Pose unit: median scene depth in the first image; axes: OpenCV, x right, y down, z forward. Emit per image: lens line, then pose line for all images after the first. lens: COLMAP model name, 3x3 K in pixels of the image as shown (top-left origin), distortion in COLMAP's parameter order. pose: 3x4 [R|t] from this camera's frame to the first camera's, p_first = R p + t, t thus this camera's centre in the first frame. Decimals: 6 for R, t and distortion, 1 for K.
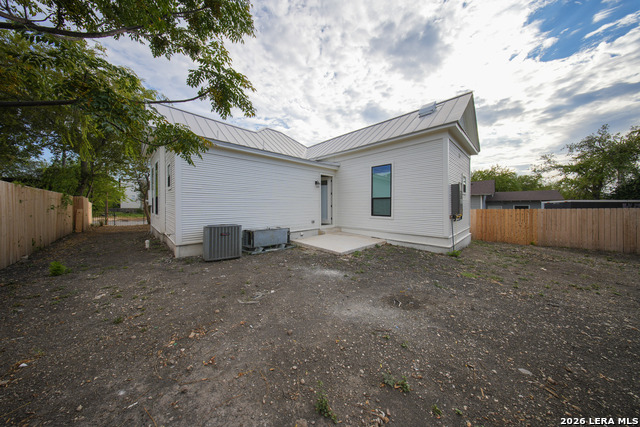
lens RADIAL K [[191.6, 0, 324.2], [0, 191.6, 204.8], [0, 0, 1]] dist [0.000173, -0.000087]
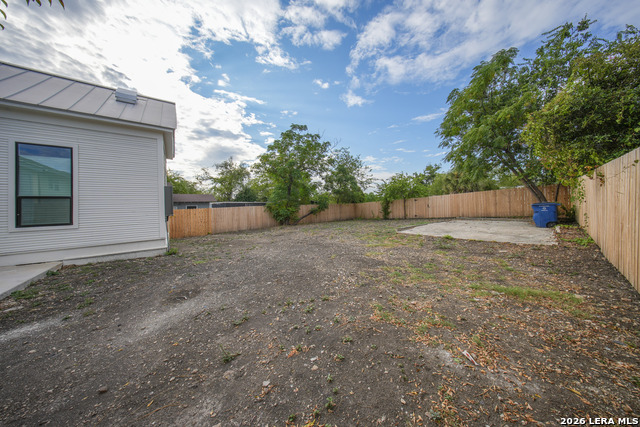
lens RADIAL K [[191.6, 0, 324.2], [0, 191.6, 204.8], [0, 0, 1]] dist [0.000173, -0.000087]
pose [[0.114340, -0.011401, 0.993376, -0.218780], [0.014458, 0.999847, 0.009812, -0.003819], [-0.993336, 0.013240, 0.114487, 0.027340]]
